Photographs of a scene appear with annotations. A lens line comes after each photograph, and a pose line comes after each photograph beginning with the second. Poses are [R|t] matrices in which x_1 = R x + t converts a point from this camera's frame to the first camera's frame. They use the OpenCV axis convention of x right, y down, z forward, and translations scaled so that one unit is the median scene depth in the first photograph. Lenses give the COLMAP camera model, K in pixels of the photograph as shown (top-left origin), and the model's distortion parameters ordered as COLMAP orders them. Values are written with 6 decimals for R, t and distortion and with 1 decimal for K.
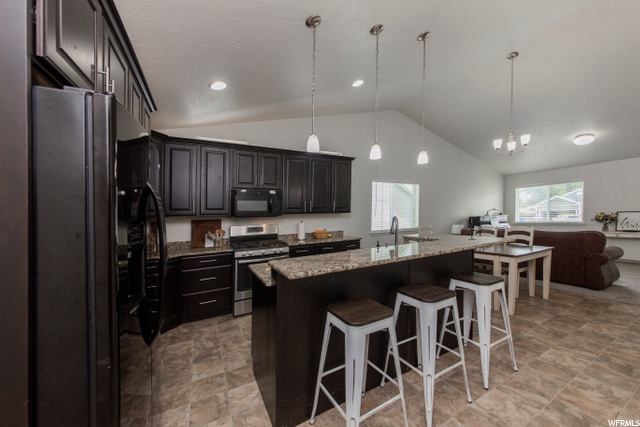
lens RADIAL K [[228.5, 0, 291.2], [0, 228.5, 216.7], [0, 0, 1]] dist [0.004199, 0.002457]
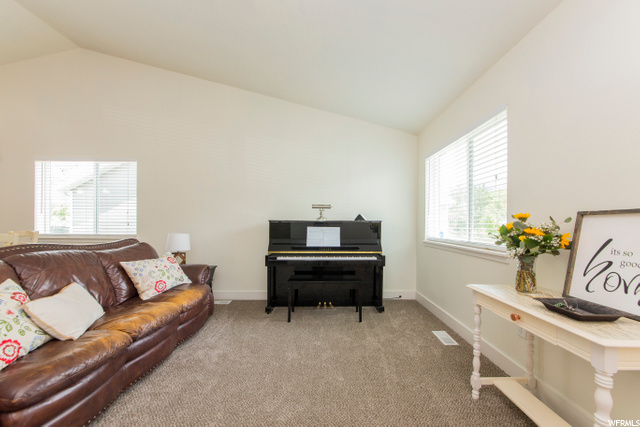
lens RADIAL K [[247.2, 0, 314.4], [0, 247.2, 224.5], [0, 0, 1]] dist [0.005659, 0.000657]
pose [[0.886676, 0.032496, -0.461248, 2.038617], [-0.034565, 0.999395, 0.003964, -0.001917], [0.461097, 0.012429, 0.887263, 1.064753]]
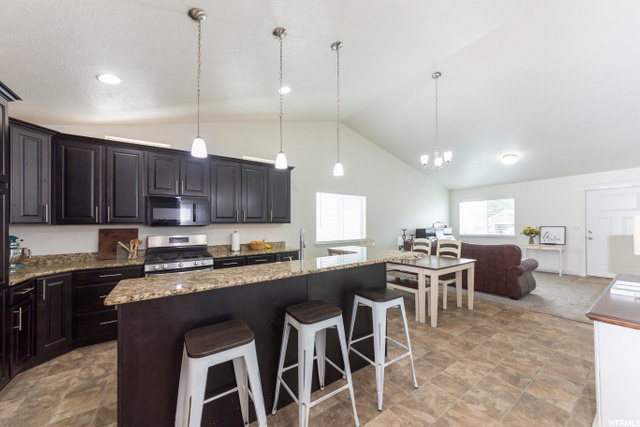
lens RADIAL K [[228.5, 0, 297.2], [0, 228.5, 220.8], [0, 0, 1]] dist [0.004199, 0.002457]
pose [[0.995277, 0.018952, 0.095212, 0.245295], [-0.017290, 0.999684, -0.018253, -0.012909], [-0.095528, 0.016521, 0.995290, 0.040677]]
